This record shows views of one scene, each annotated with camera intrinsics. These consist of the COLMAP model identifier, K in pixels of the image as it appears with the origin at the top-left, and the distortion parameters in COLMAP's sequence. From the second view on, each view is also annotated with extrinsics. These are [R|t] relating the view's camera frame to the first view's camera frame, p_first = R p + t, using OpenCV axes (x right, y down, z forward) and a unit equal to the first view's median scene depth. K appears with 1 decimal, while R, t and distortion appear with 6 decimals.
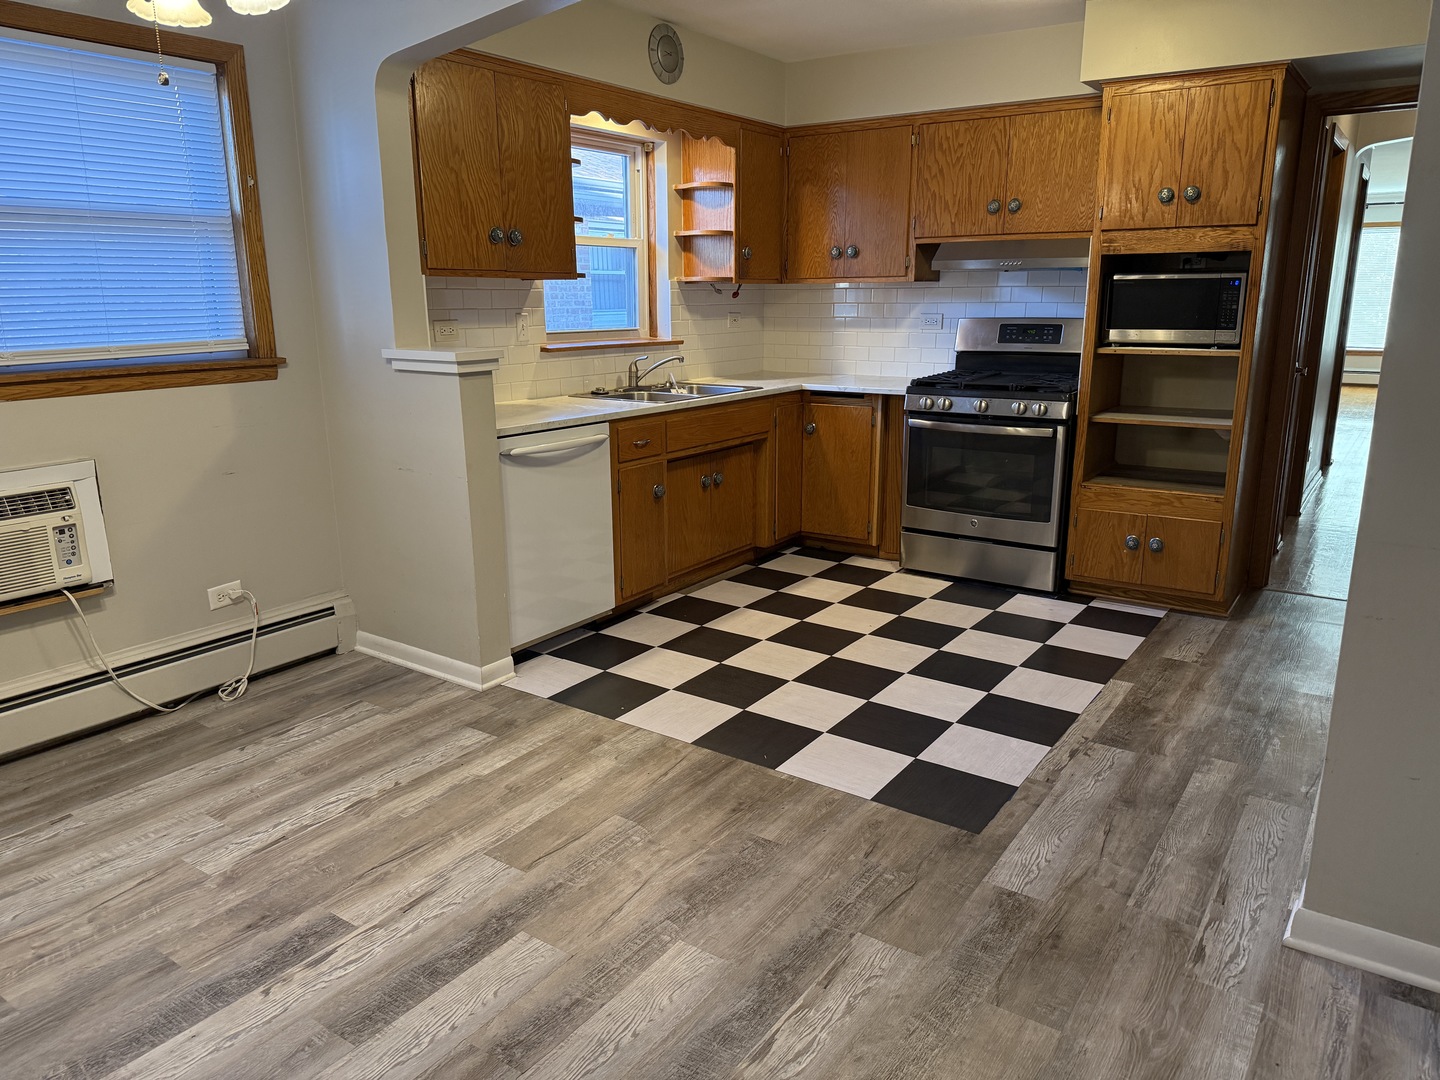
lens RADIAL K [[1009.4, 0, 714.5], [0, 1009.4, 550.6], [0, 0, 1]] dist [0.064209, -0.088021]
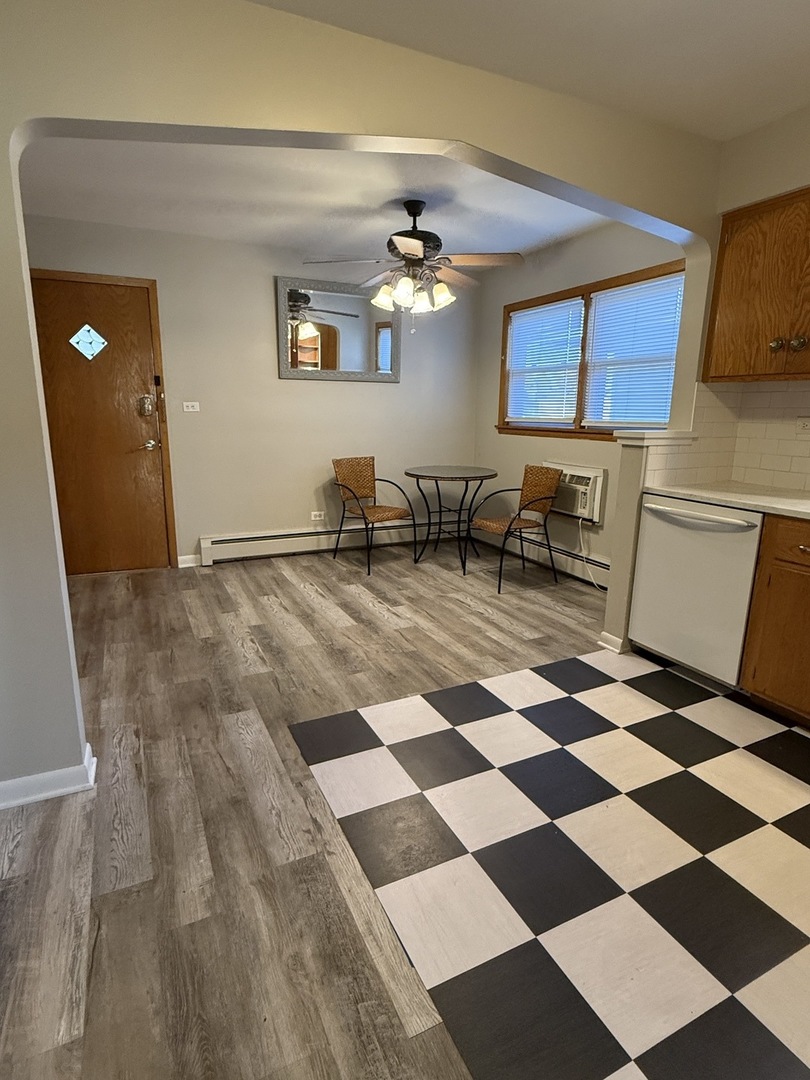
lens RADIAL K [[579.1, 0, 404.1], [0, 579.1, 542.5], [0, 0, 1]] dist [-0.001851, 0.000047]
pose [[-0.493530, 0.198898, -0.846680, 0.658962], [-0.223600, 0.911760, 0.344523, -0.252134], [0.840495, 0.359350, -0.405508, 1.062072]]
